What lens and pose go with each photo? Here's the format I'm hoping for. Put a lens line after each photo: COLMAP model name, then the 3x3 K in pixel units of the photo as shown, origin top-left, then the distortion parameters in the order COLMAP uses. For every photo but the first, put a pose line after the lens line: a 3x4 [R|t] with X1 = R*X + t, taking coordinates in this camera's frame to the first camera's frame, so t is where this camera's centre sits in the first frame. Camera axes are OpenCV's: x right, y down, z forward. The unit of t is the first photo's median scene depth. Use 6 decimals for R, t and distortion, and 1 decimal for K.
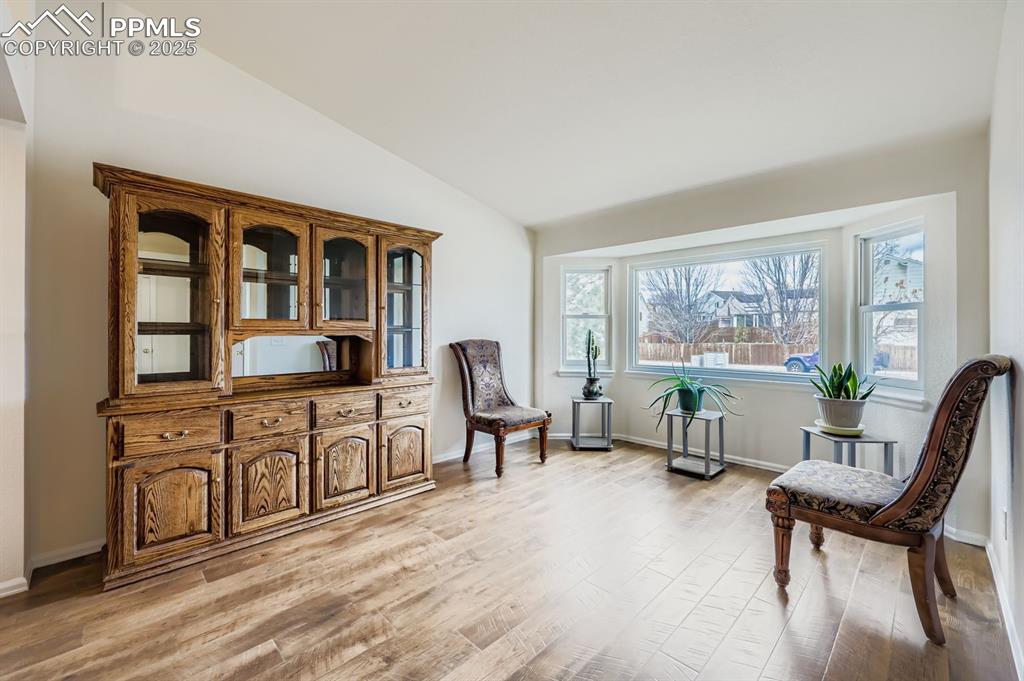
lens RADIAL K [[419.9, 0, 516.8], [0, 419.9, 332.4], [0, 0, 1]] dist [-0.001415, 0.000161]
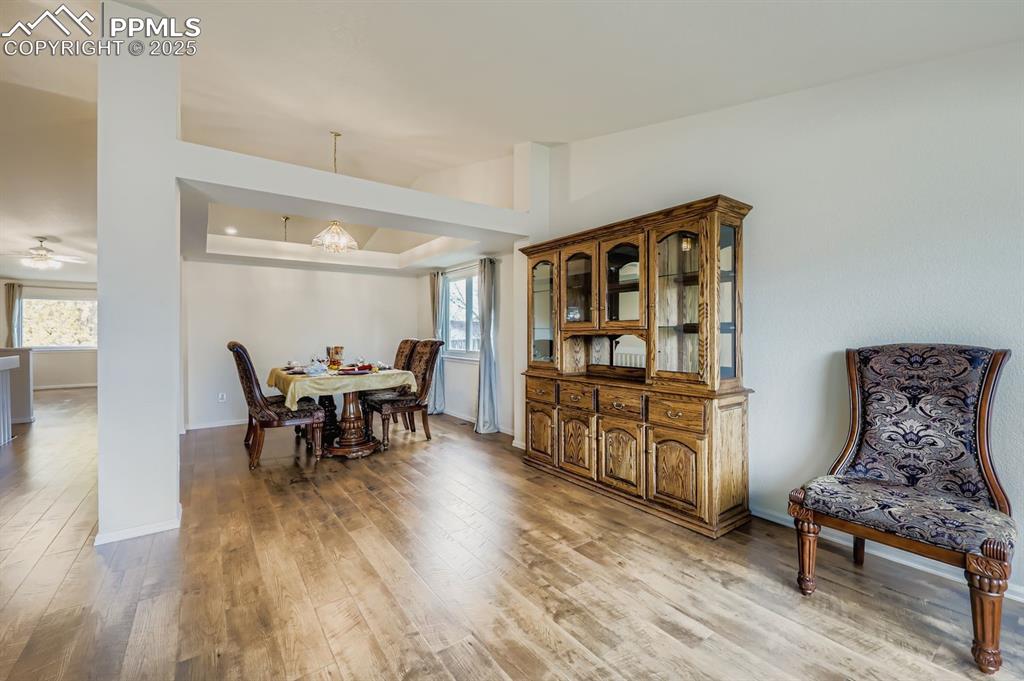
lens RADIAL K [[419.9, 0, 516.8], [0, 419.9, 332.4], [0, 0, 1]] dist [-0.001415, 0.000161]
pose [[-0.148167, -0.006207, -0.988943, 0.715599], [0.000262, 0.999980, -0.006315, 0.009197], [0.988962, -0.001195, -0.148162, 0.913460]]
